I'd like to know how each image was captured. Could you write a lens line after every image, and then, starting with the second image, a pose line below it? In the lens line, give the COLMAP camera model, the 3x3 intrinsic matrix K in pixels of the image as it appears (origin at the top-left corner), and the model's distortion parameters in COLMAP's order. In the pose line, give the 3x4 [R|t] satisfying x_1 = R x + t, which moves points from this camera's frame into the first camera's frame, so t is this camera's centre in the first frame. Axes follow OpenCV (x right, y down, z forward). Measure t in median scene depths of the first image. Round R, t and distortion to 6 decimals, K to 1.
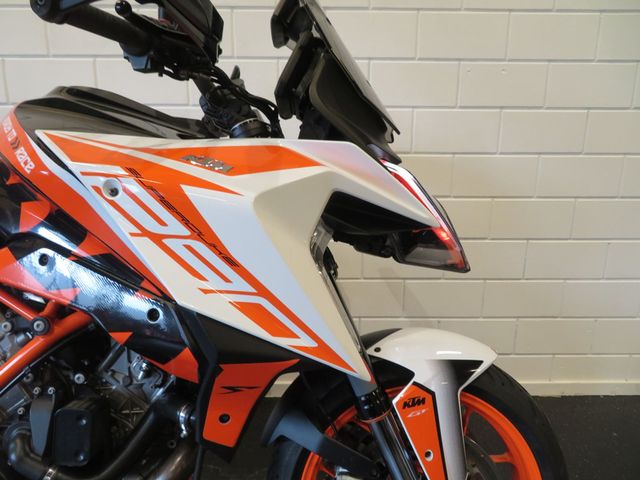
lens RADIAL K [[449.2, 0, 319.9], [0, 449.2, 239.2], [0, 0, 1]] dist [0.008274, 0.001061]
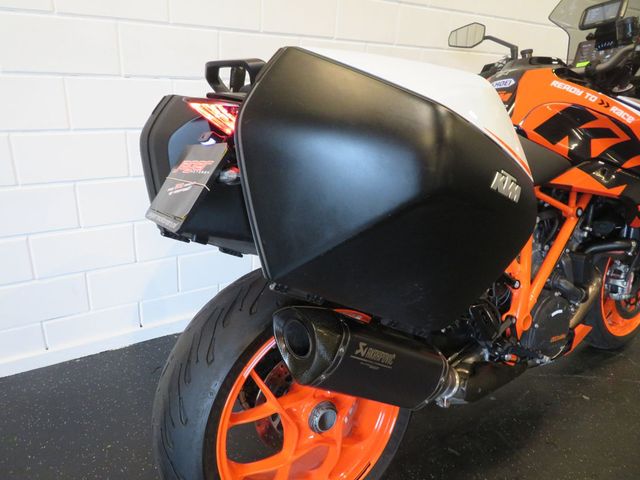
lens RADIAL K [[449.2, 0, 318.4], [0, 449.2, 234.1], [0, 0, 1]] dist [0.008274, 0.001061]
pose [[0.830403, -0.164708, 0.532261, -2.851269], [0.066538, 0.977785, 0.198767, -0.163039], [-0.553176, -0.129641, 0.822915, 0.158669]]
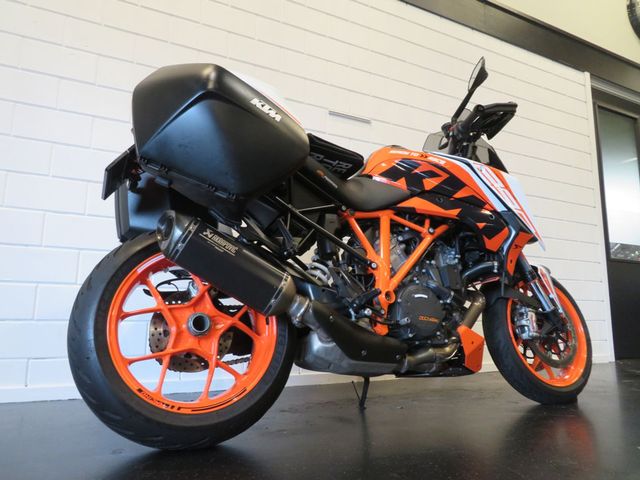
lens RADIAL K [[449.2, 0, 323.0], [0, 449.2, 240.9], [0, 0, 1]] dist [0.008274, 0.001061]
pose [[0.883604, 0.065094, 0.463688, -2.595427], [0.114325, 0.930325, -0.348460, 1.168678], [-0.454064, 0.360912, 0.814597, -0.701468]]
